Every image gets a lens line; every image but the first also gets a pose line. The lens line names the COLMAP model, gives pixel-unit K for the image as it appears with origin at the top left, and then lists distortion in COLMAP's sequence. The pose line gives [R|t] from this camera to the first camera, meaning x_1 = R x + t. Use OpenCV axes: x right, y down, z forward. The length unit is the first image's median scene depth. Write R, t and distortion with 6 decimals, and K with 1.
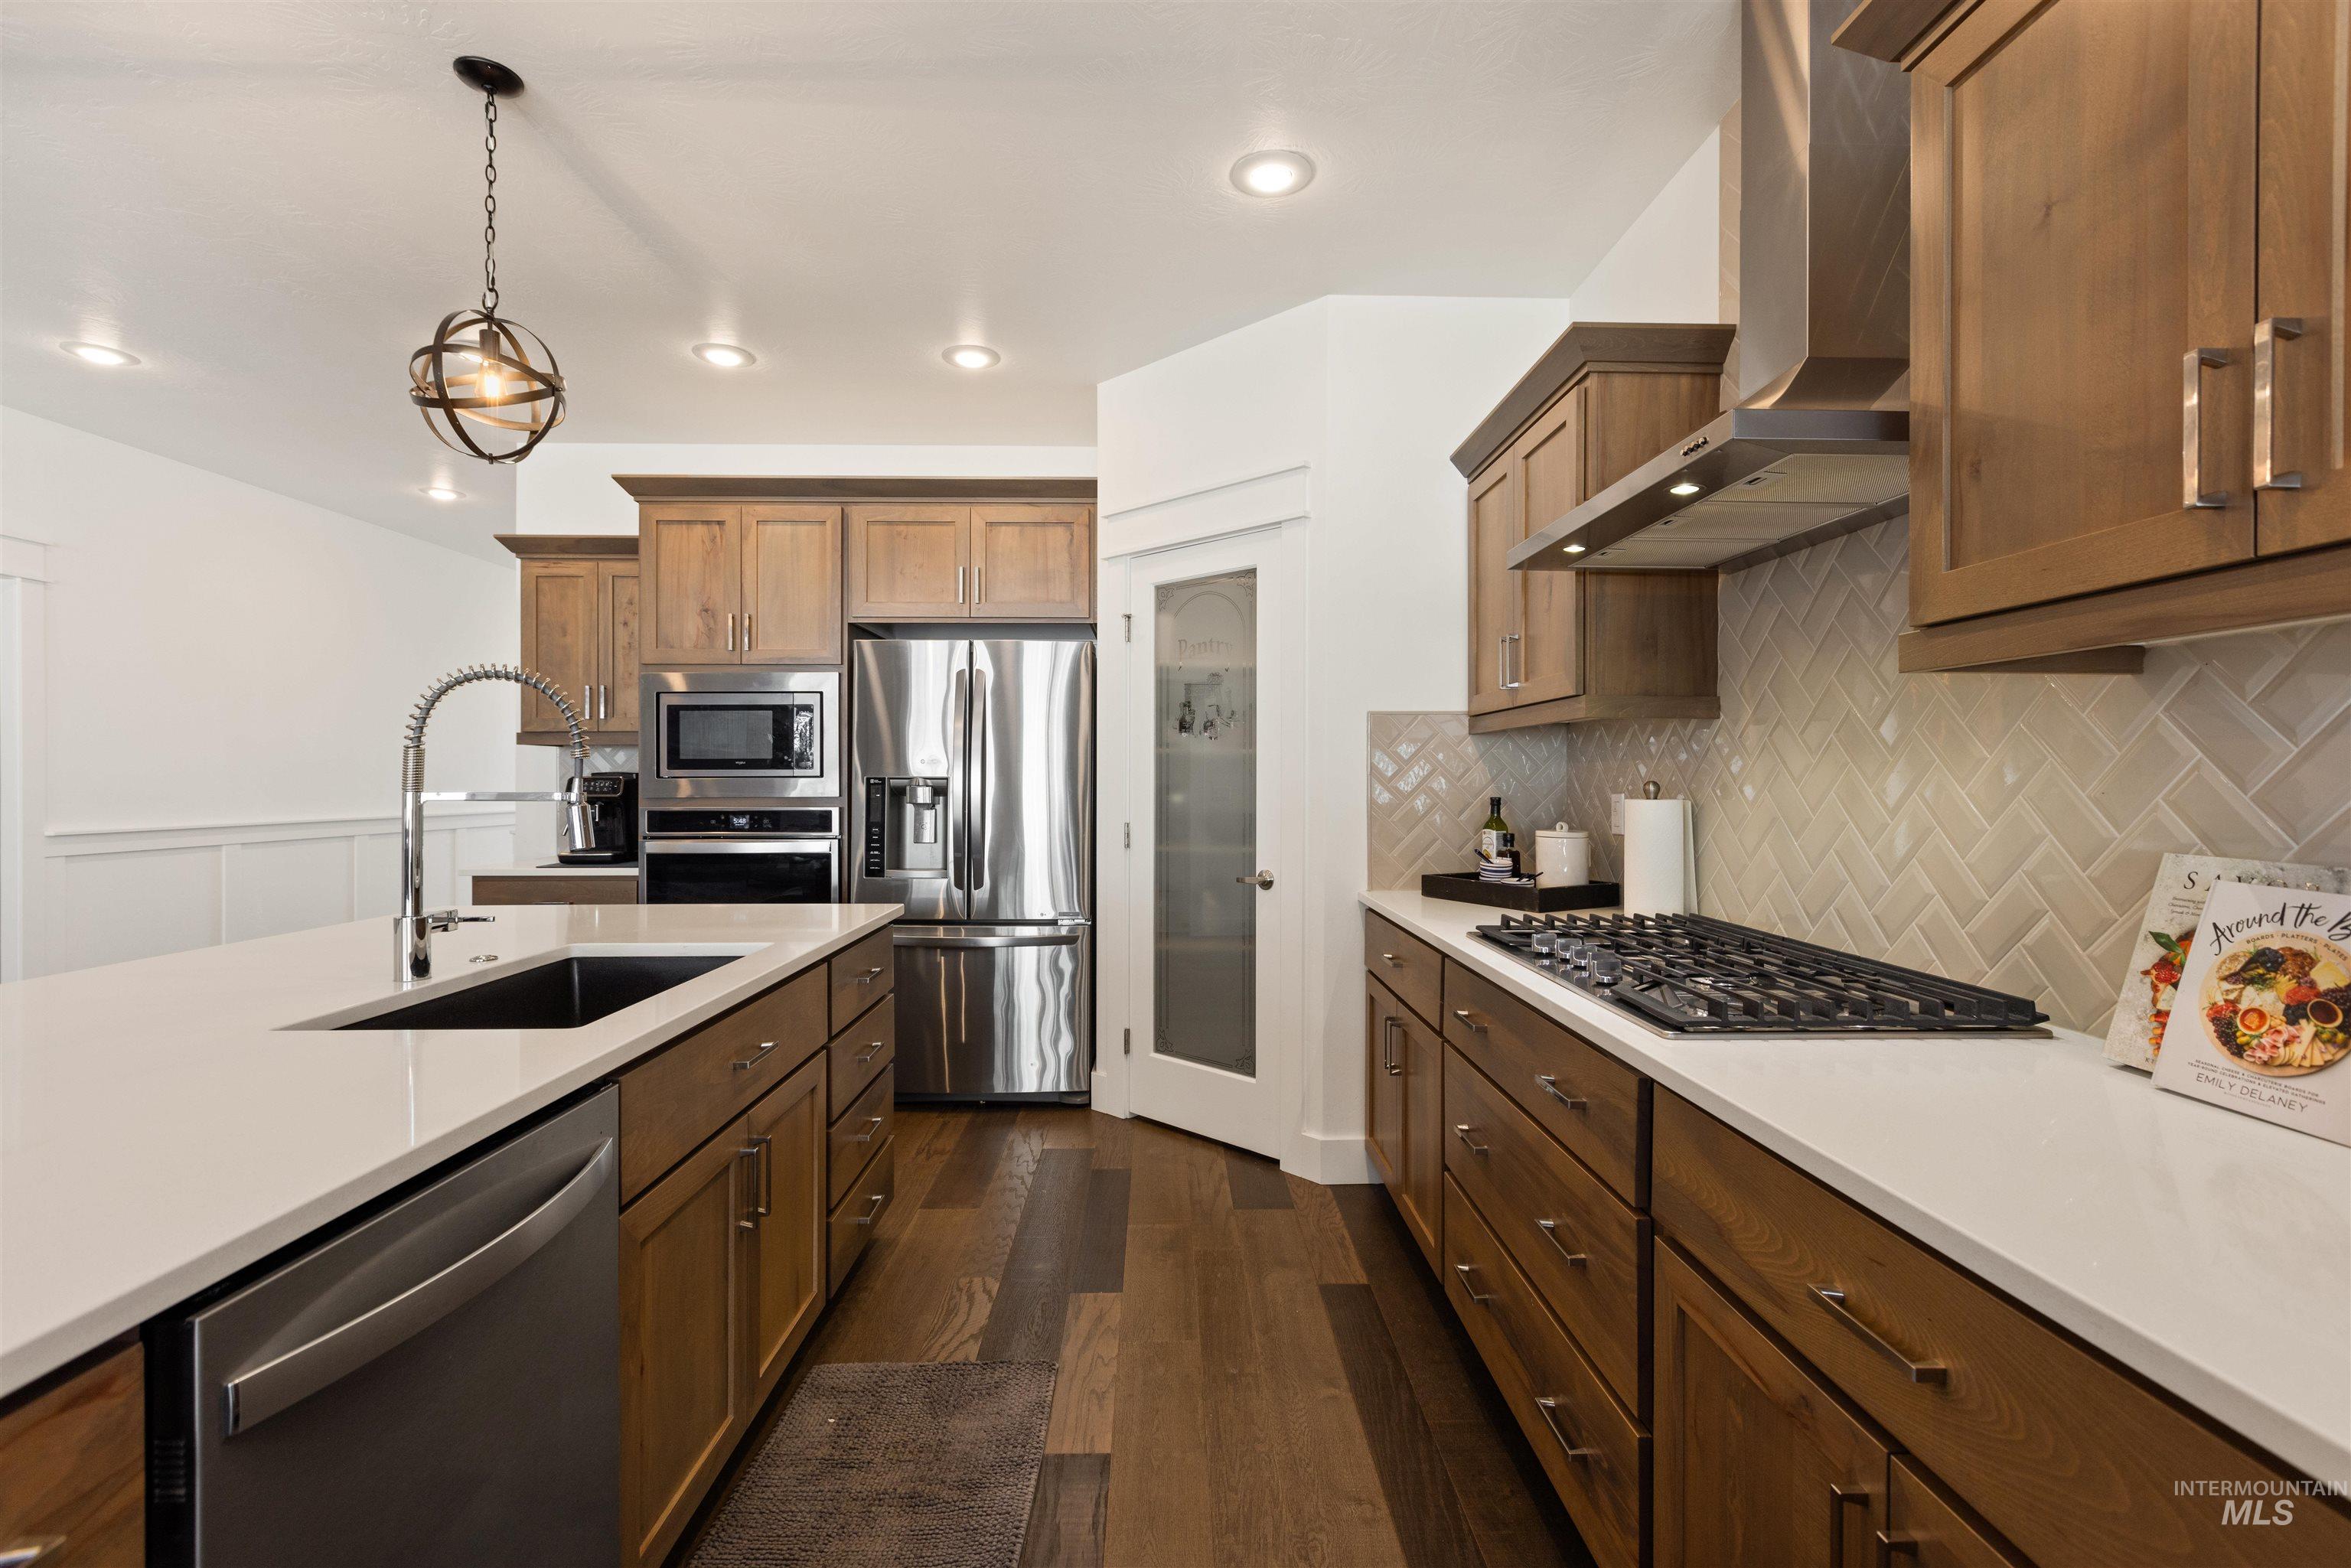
lens RADIAL K [[1034.6, 0, 1175.5], [0, 1034.6, 784.0], [0, 0, 1]] dist [-0.001544, 0.000007]
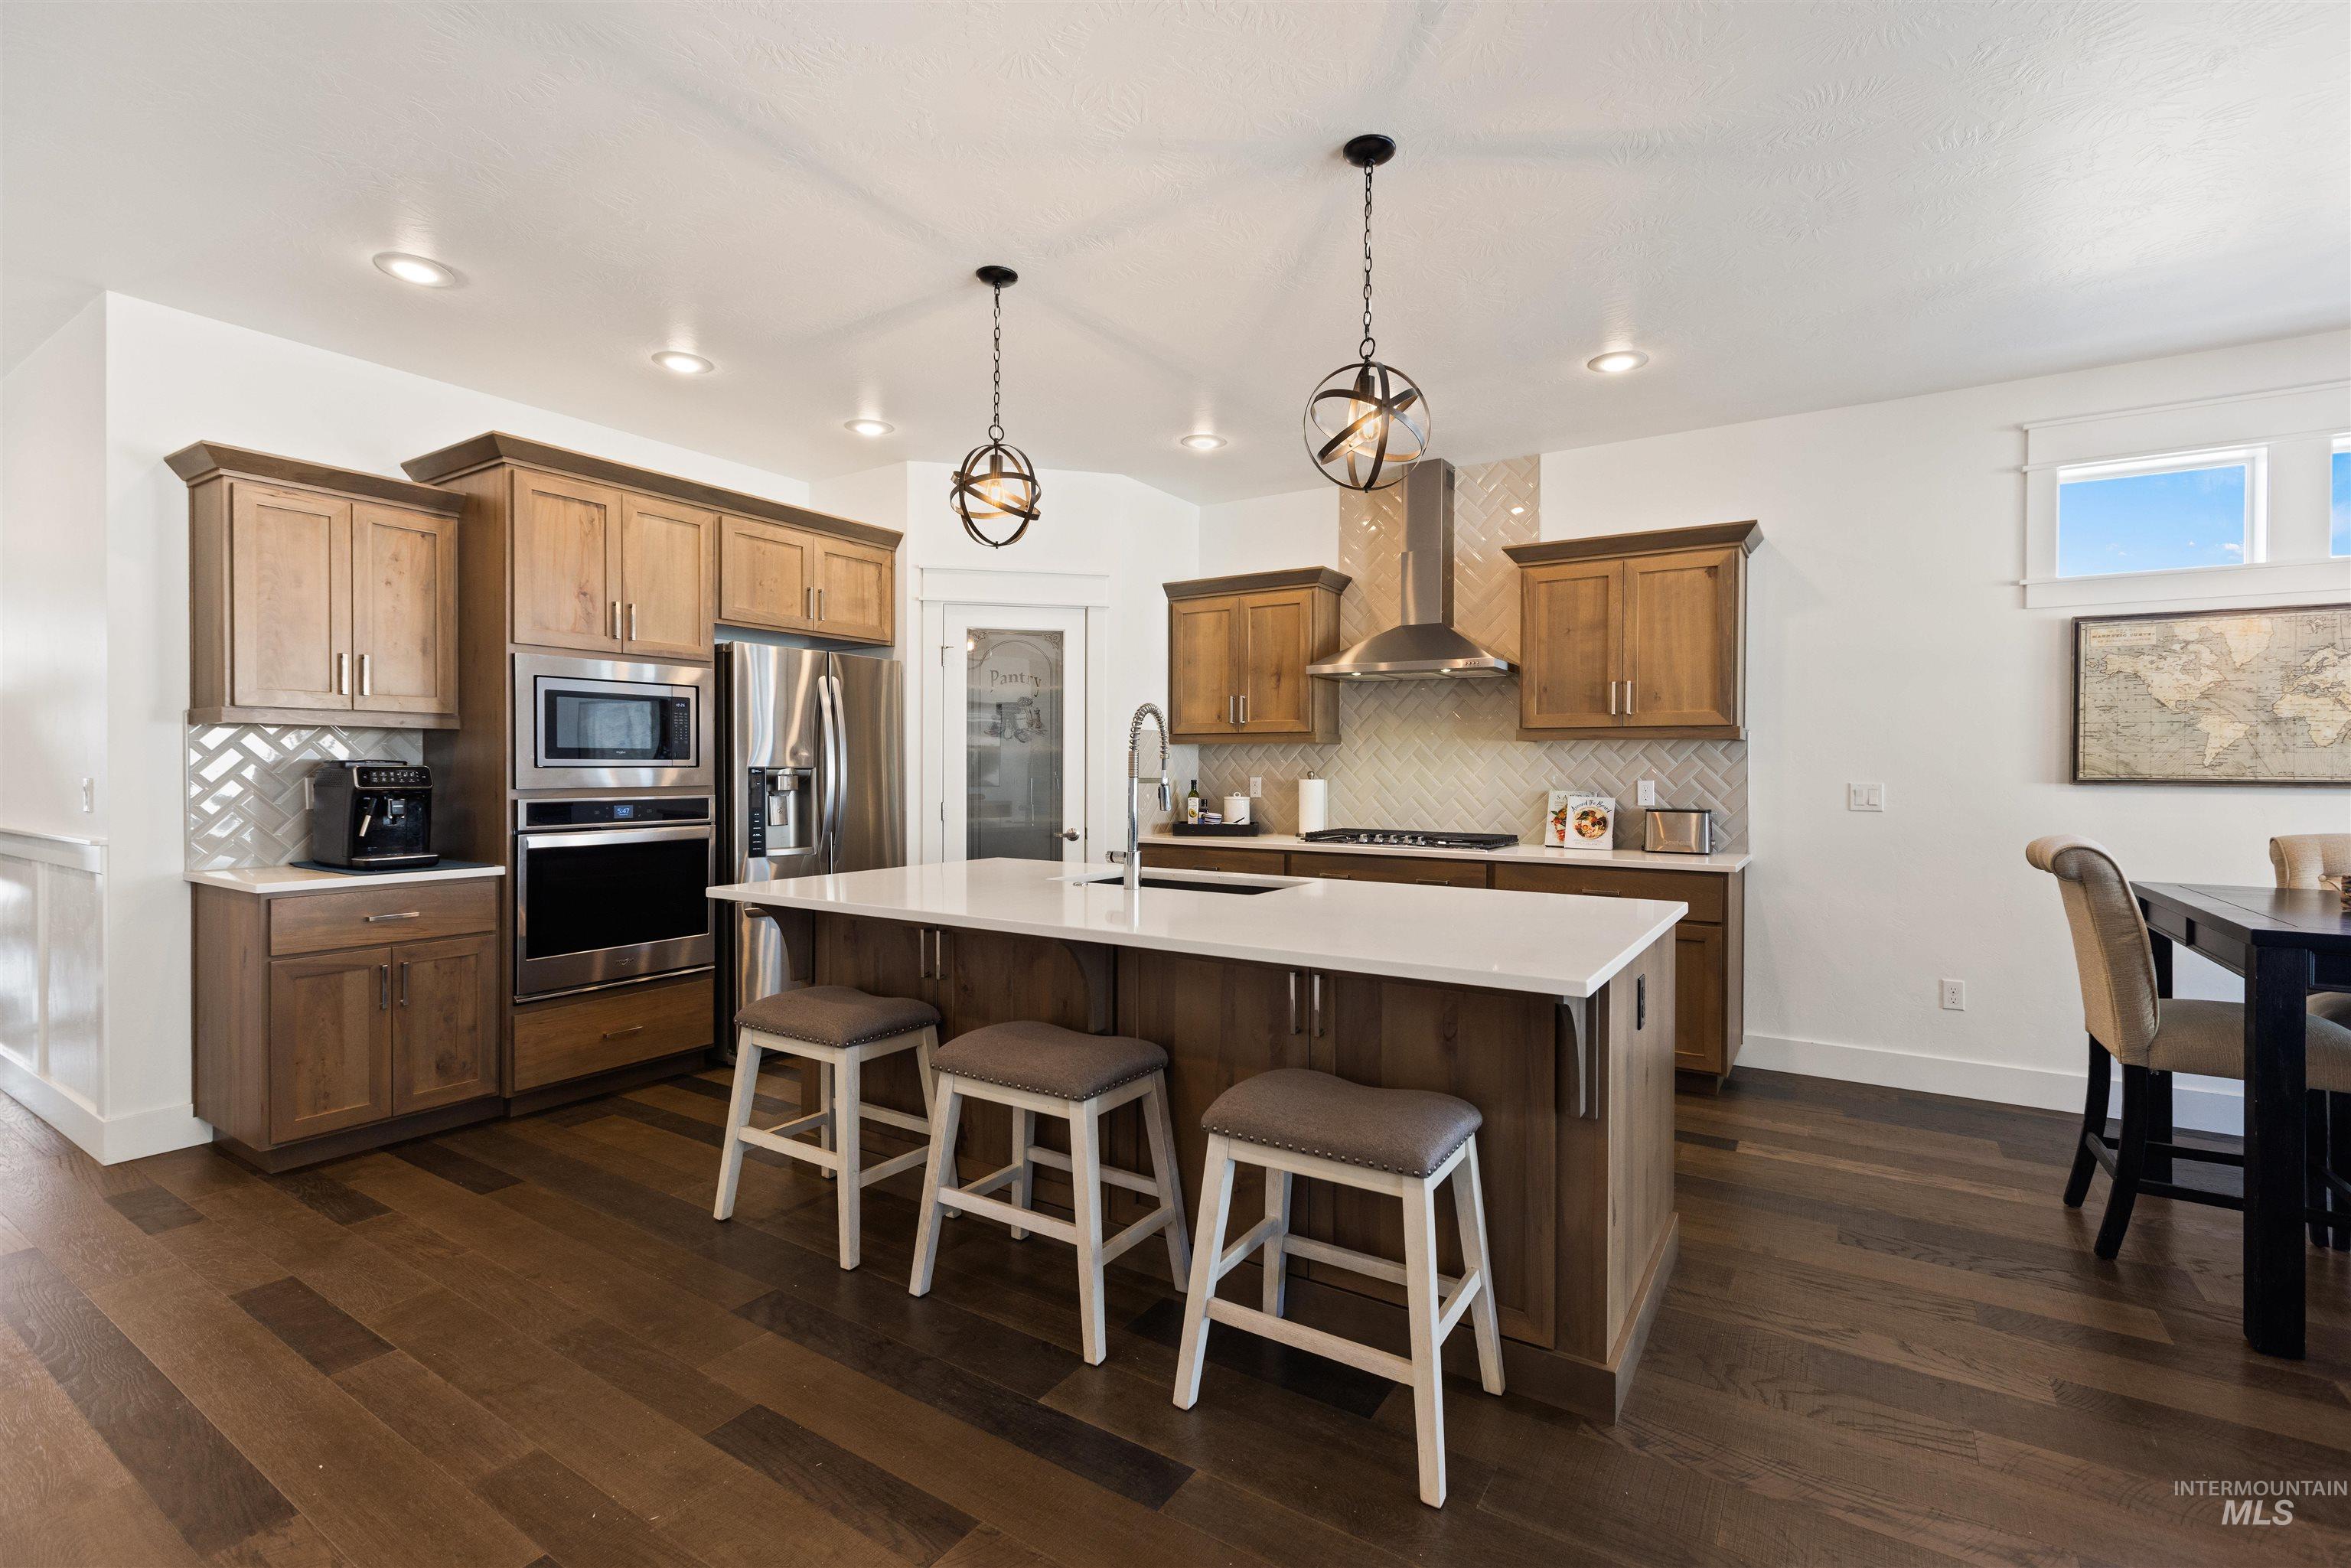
lens RADIAL K [[1049.6, 0, 1187.7], [0, 1049.6, 784.7], [0, 0, 1]] dist [0.002508, 0.000627]
pose [[0.555968, -0.011495, 0.831124, -0.959193], [0.001085, 0.999914, 0.013104, -0.002179], [-0.831203, -0.006383, 0.555932, -0.013056]]
